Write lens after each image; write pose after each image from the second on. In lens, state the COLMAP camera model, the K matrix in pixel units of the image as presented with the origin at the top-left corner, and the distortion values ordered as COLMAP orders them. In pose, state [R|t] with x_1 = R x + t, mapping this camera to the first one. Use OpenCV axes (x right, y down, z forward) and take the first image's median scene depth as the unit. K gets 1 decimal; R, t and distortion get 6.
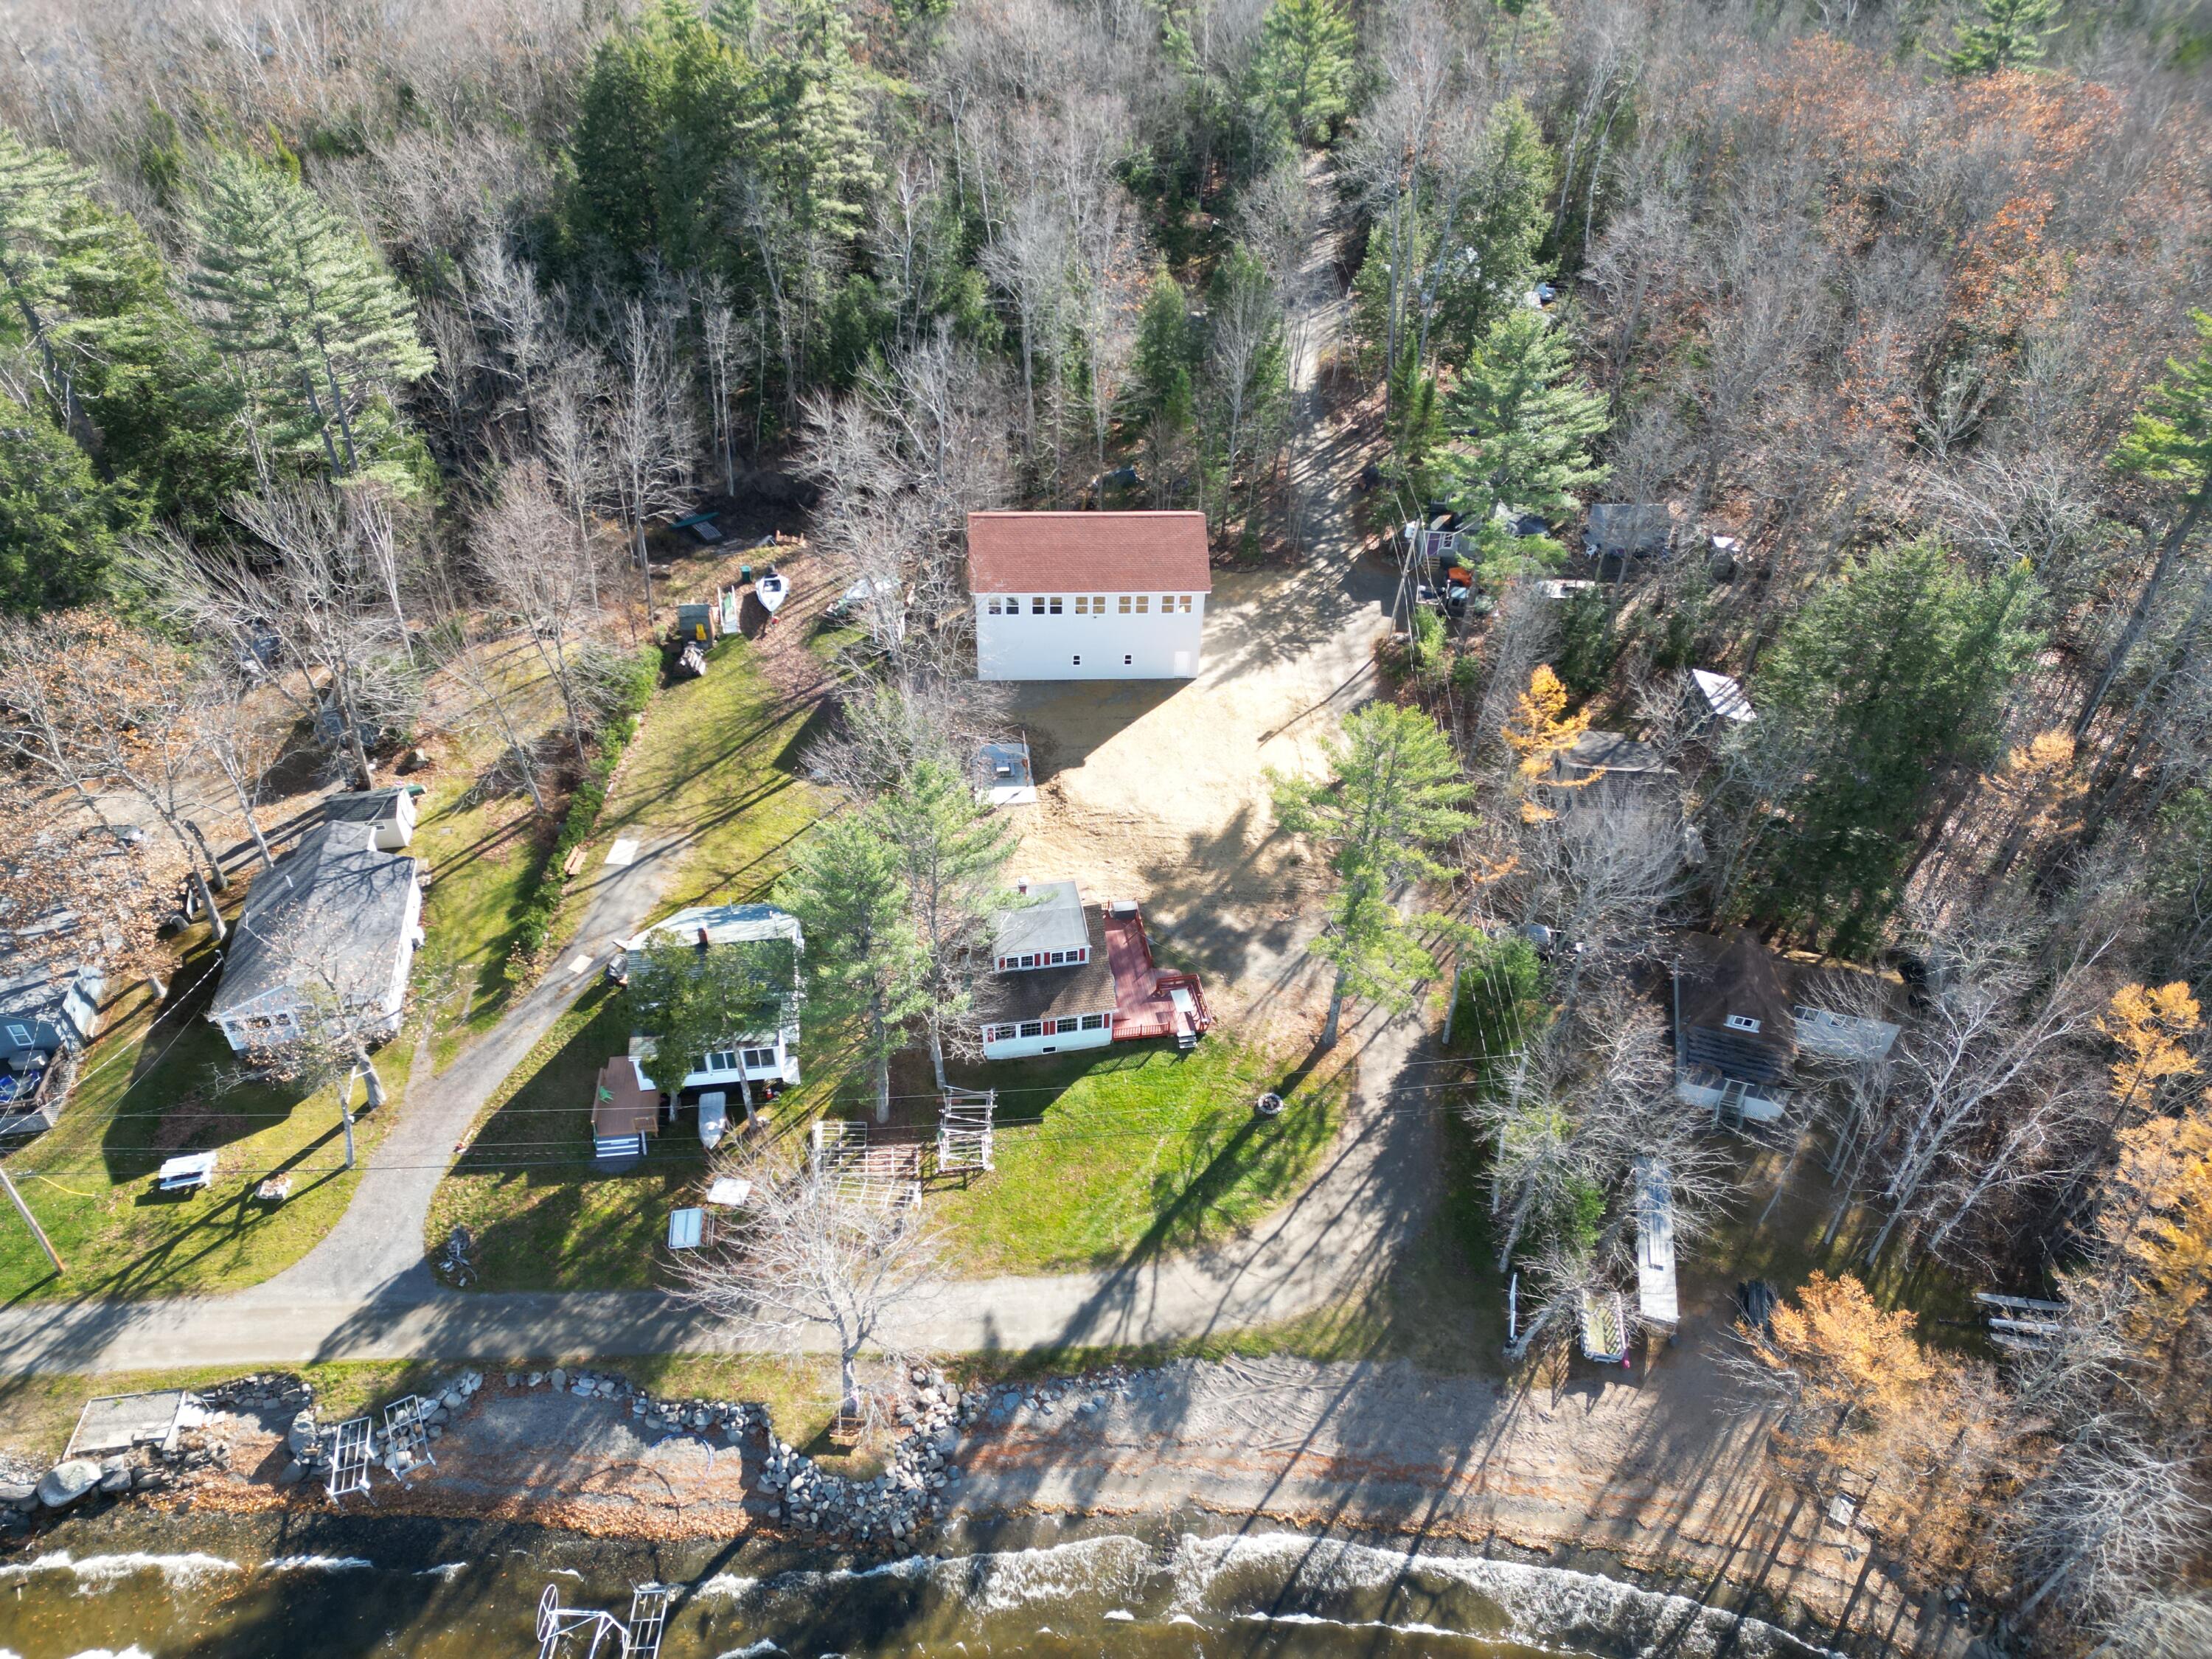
lens RADIAL K [[1562.3, 0, 1110.5], [0, 1562.3, 831.7], [0, 0, 1]] dist [0.108397, -0.084524]
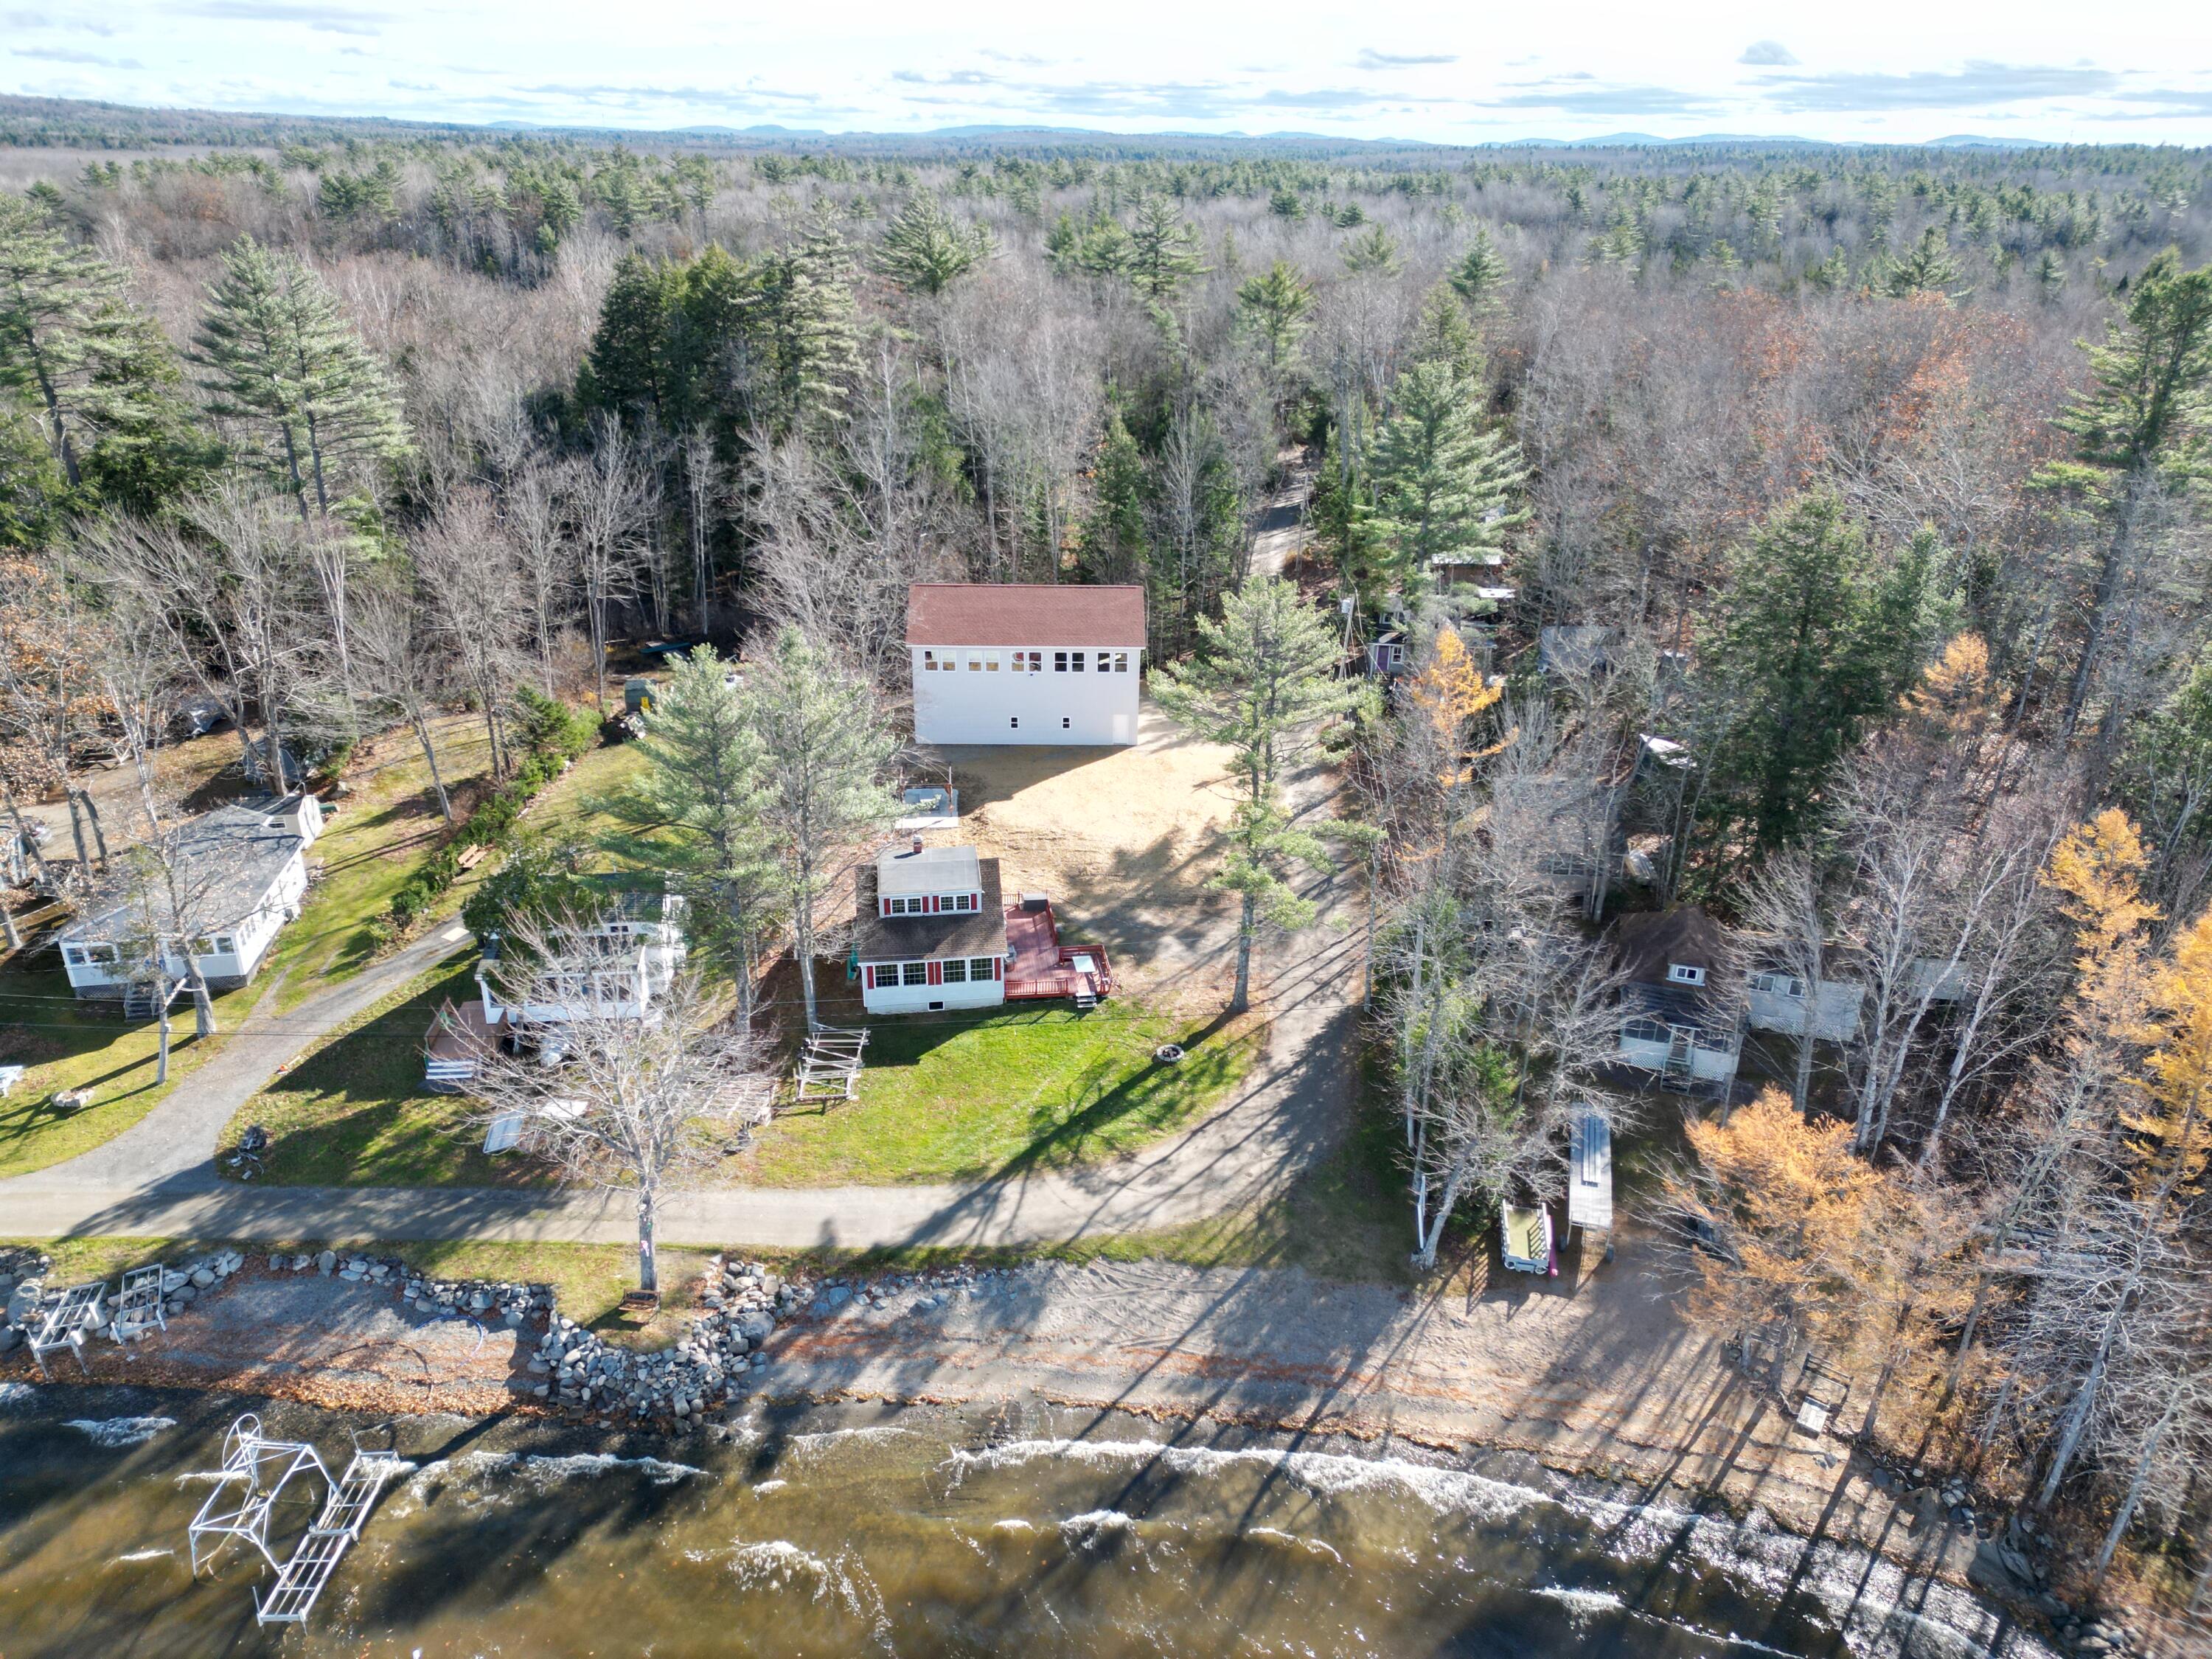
lens RADIAL K [[1544.5, 0, 1106.0], [0, 1544.5, 829.5], [0, 0, 1]] dist [0.101916, -0.084876]
pose [[0.999213, 0.001575, -0.039632, 0.115215], [-0.012339, 0.961974, -0.272861, 0.340064], [0.037696, 0.273136, 0.961237, 0.110743]]
